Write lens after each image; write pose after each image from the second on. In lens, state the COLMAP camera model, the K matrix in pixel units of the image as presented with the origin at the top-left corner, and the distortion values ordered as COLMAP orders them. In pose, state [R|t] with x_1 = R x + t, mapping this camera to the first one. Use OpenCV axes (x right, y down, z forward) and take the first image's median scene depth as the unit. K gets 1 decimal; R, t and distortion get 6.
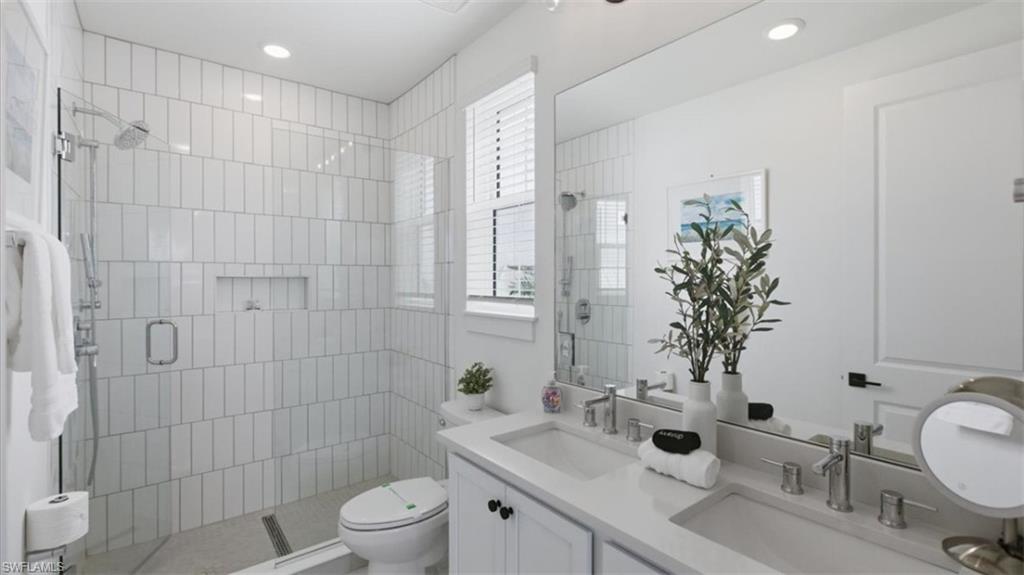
lens RADIAL K [[458.5, 0, 516.9], [0, 458.5, 282.7], [0, 0, 1]] dist [0.000550, 0.000084]
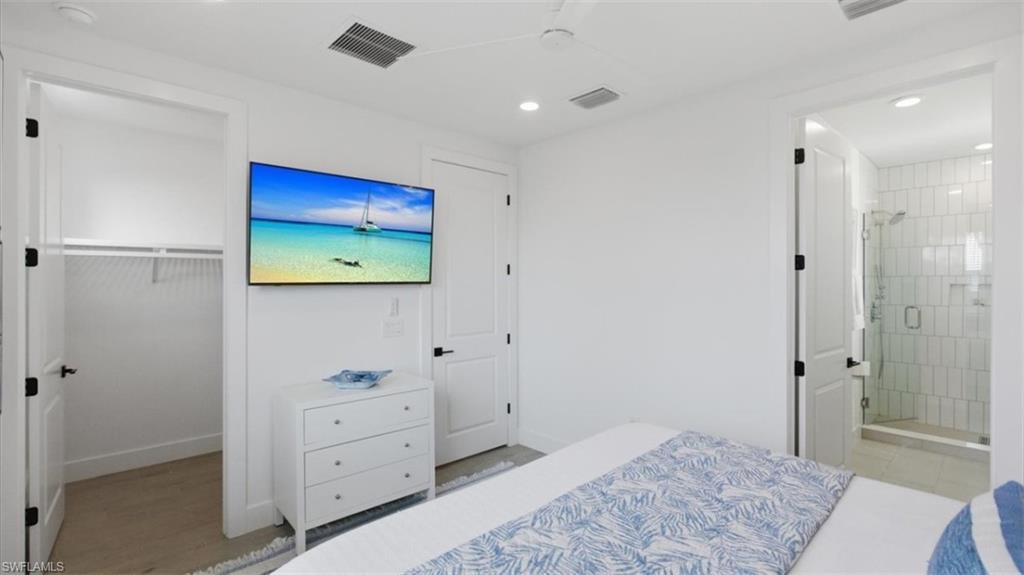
lens RADIAL K [[458.5, 0, 516.9], [0, 458.5, 282.7], [0, 0, 1]] dist [0.000550, 0.000084]
pose [[0.101051, -0.002286, -0.994879, 1.014007], [-0.012376, 0.999917, -0.003555, 0.009437], [0.994804, 0.012672, 0.101014, -0.890937]]
